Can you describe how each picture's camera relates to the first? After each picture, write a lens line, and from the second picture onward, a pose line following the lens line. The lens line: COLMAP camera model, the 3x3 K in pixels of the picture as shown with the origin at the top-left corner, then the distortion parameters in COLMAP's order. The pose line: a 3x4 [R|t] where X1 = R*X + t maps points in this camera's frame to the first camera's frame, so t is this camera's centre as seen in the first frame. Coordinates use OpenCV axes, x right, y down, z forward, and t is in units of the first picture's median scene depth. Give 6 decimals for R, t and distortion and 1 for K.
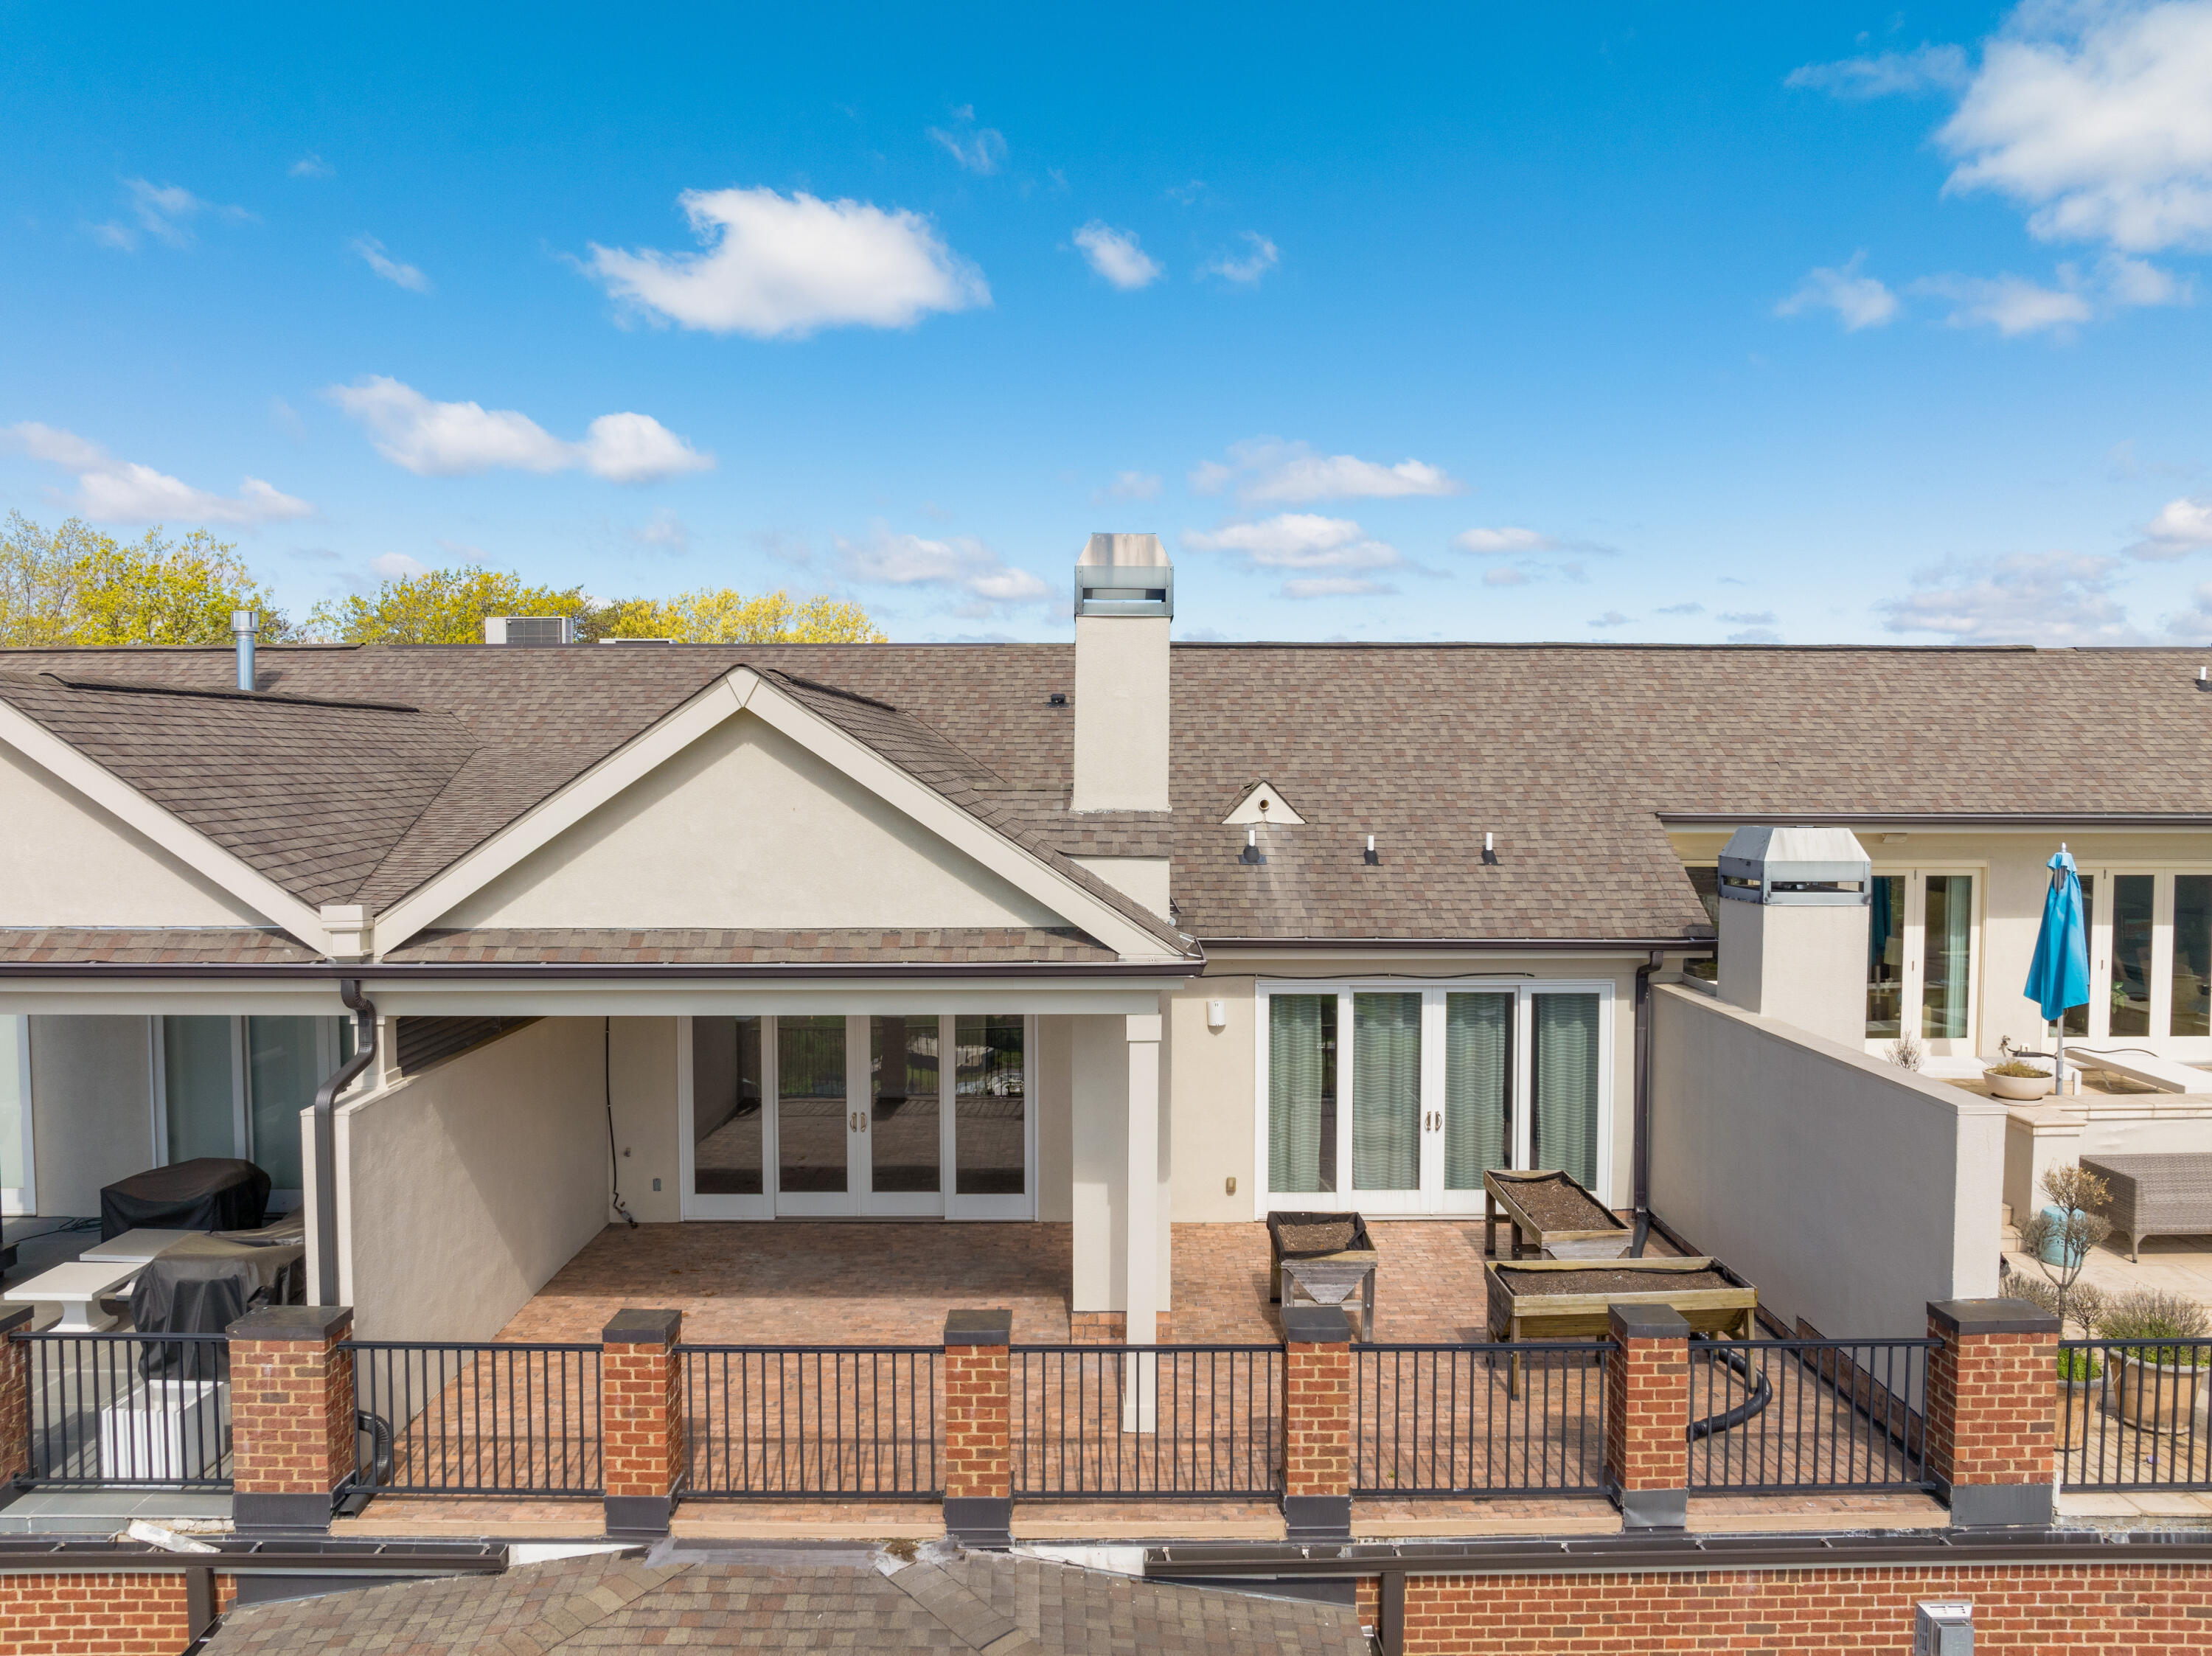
lens RADIAL K [[1562.4, 0, 1102.3], [0, 1562.4, 835.1], [0, 0, 1]] dist [-0.032379, 0.000878]
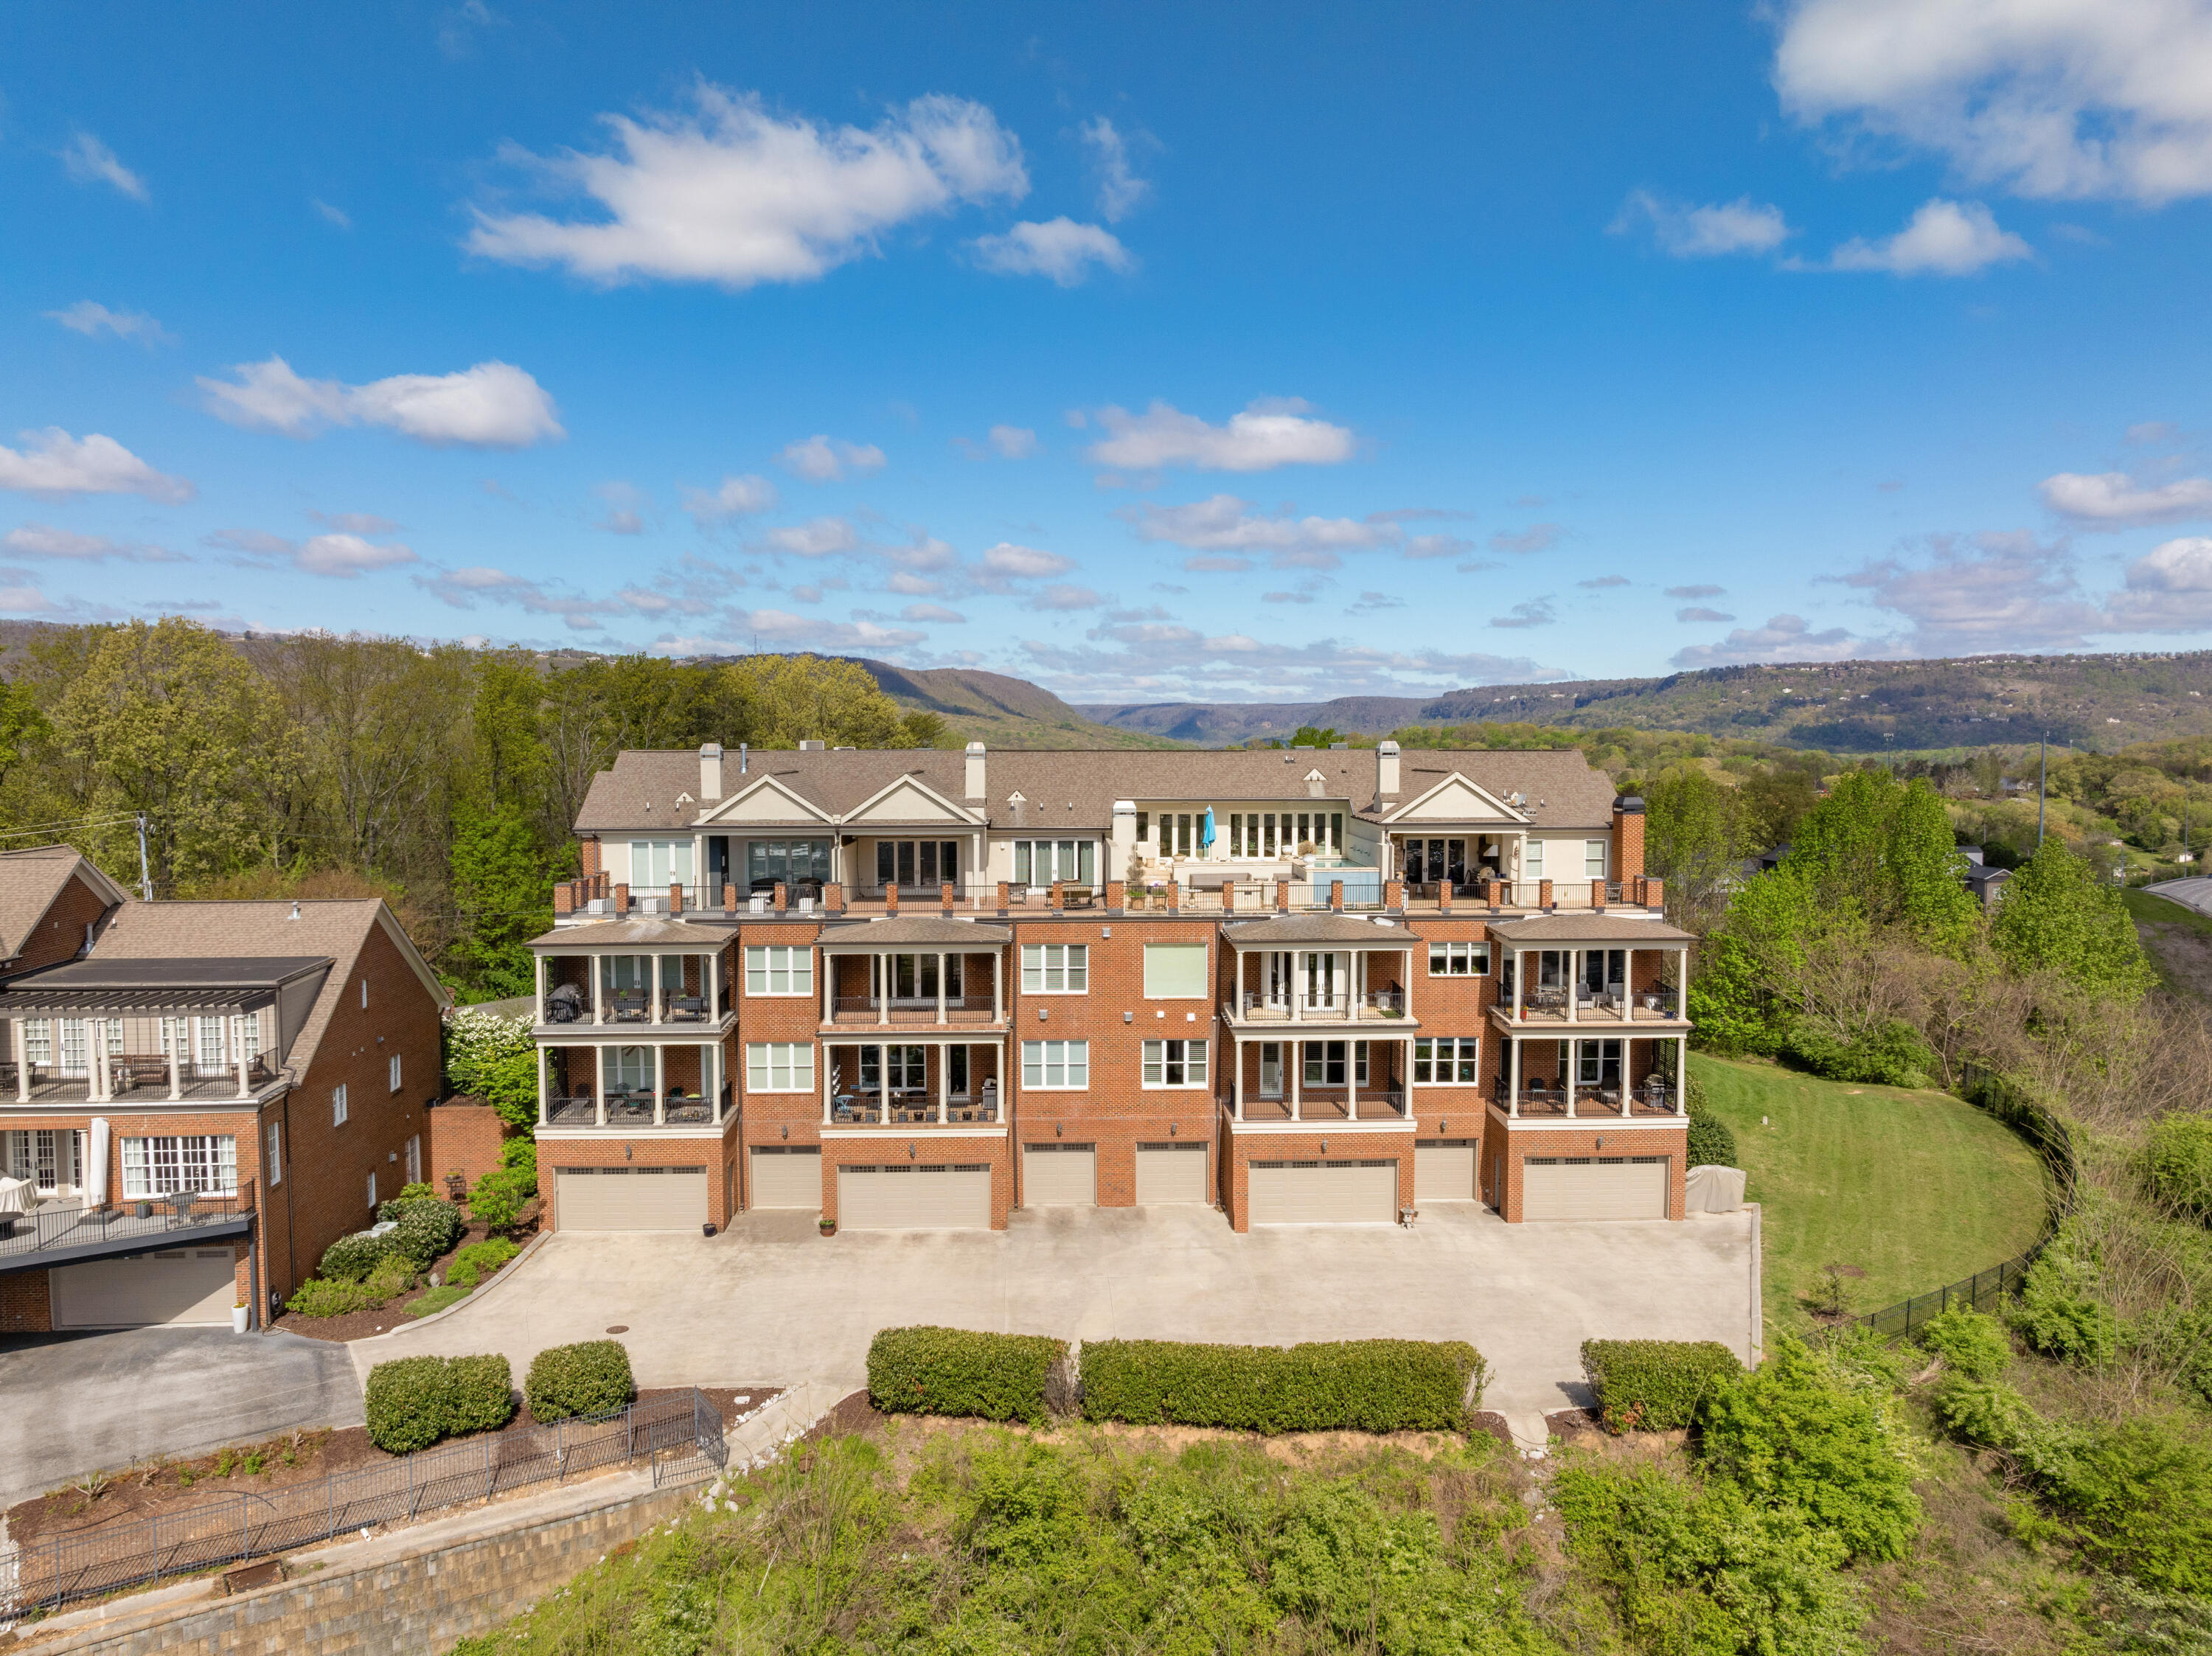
lens RADIAL K [[1562.4, 0, 1105.1], [0, 1562.4, 816.6], [0, 0, 1]] dist [-0.032379, 0.000878]
pose [[0.999302, 0.000931, 0.037333, 0.223842], [-0.001005, 0.999998, 0.001968, 0.031615], [-0.037331, -0.002004, 0.999301, -3.734123]]
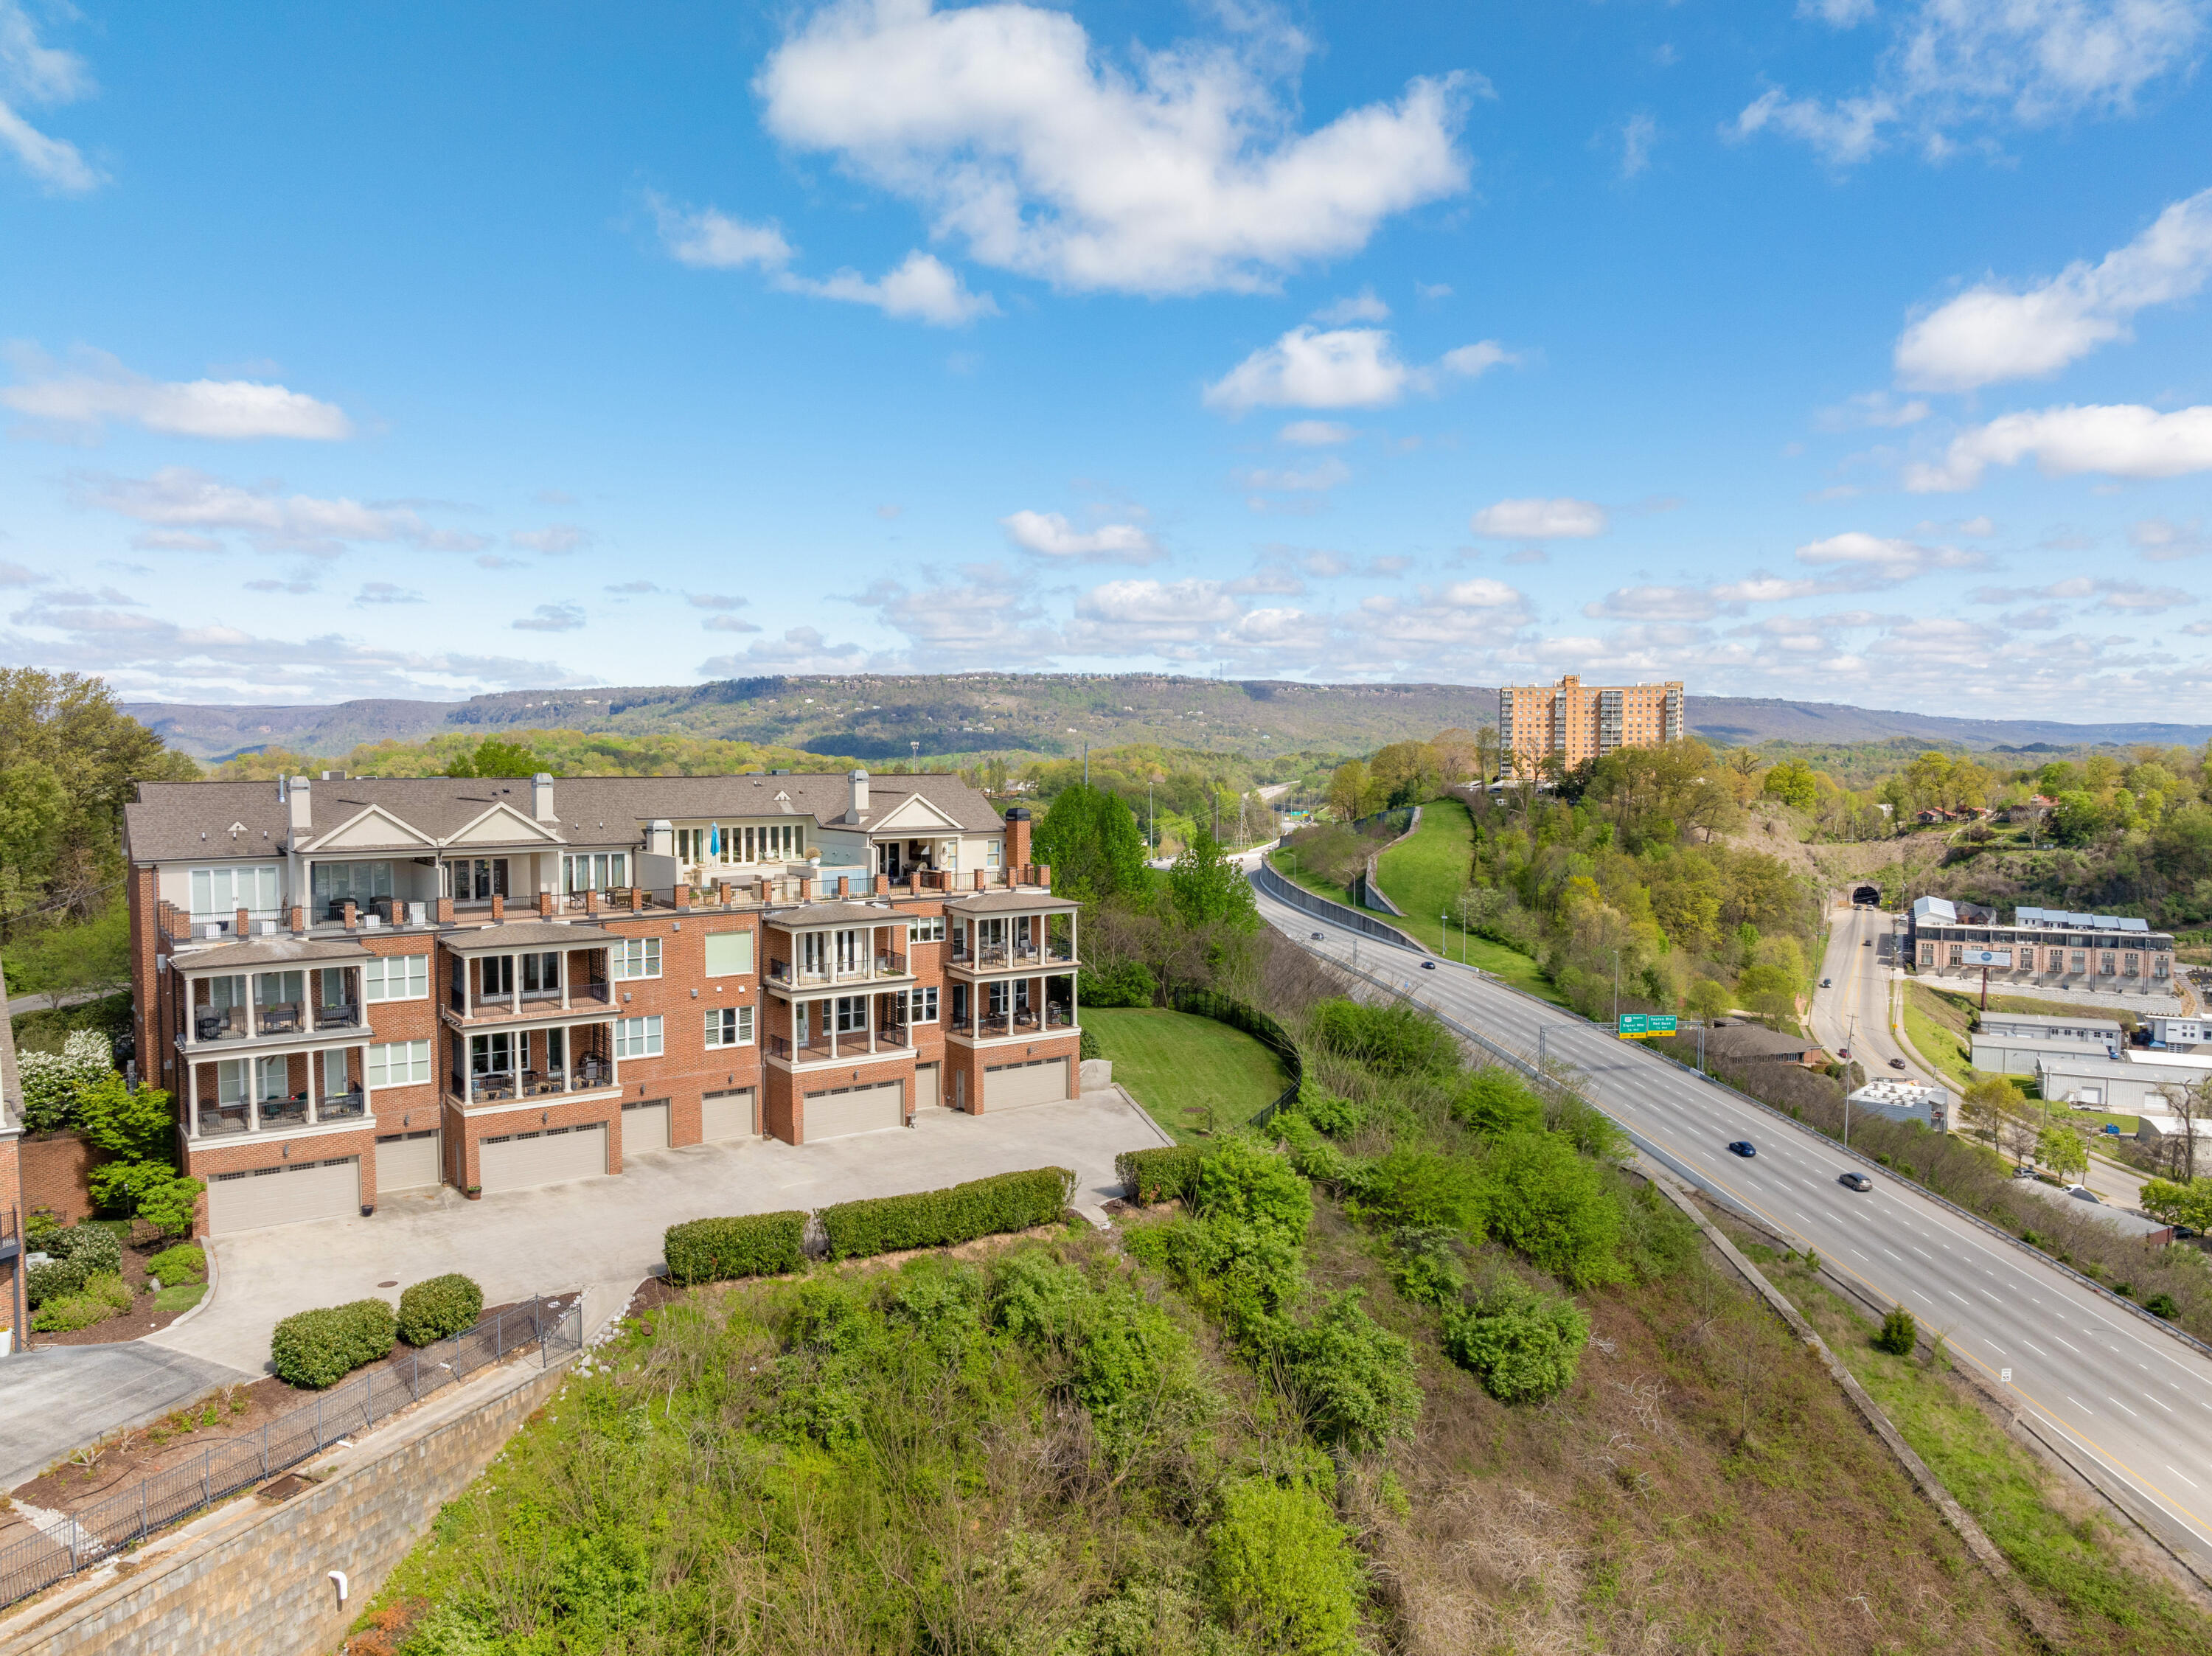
lens RADIAL K [[1562.4, 0, 1106.3], [0, 1562.4, 831.7], [0, 0, 1]] dist [-0.032379, 0.000878]
pose [[0.800464, -0.027528, 0.598748, -1.680628], [0.023191, 0.999619, 0.014954, -0.010682], [-0.598932, 0.001916, 0.800798, -4.607263]]
